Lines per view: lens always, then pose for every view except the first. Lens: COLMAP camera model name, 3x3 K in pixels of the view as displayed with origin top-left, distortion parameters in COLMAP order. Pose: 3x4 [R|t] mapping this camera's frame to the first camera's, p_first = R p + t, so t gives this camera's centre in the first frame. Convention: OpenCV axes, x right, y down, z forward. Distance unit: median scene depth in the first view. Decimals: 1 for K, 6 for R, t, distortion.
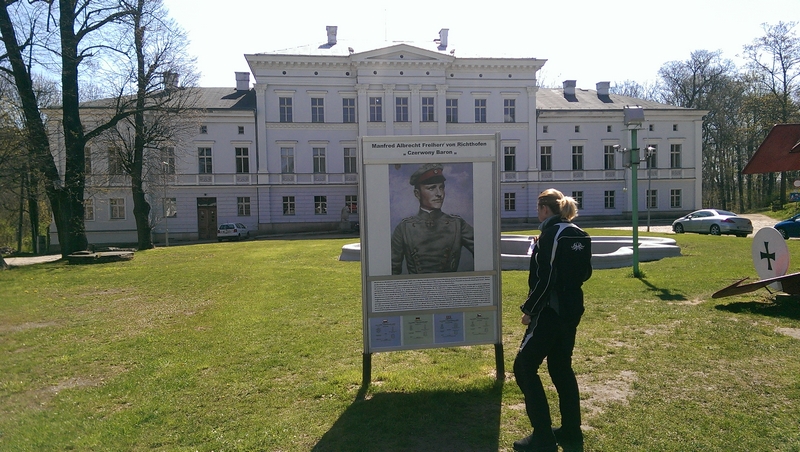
lens RADIAL K [[566.7, 0, 396.6], [0, 566.7, 231.7], [0, 0, 1]] dist [0.045937, -0.060359]
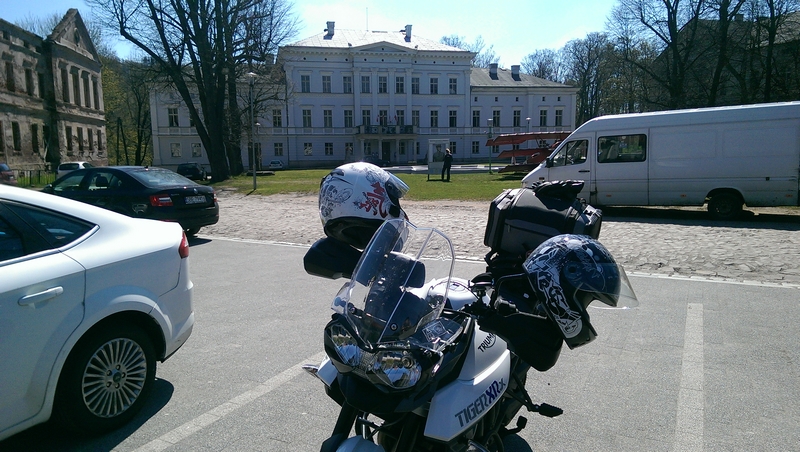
lens RADIAL K [[566.7, 0, 402.8], [0, 566.7, 236.6], [0, 0, 1]] dist [0.045937, -0.060359]
pose [[0.993693, -0.009456, 0.111738, -0.109351], [-0.002561, 0.994265, 0.106911, 0.023117], [-0.112109, -0.106522, 0.987970, -0.534867]]
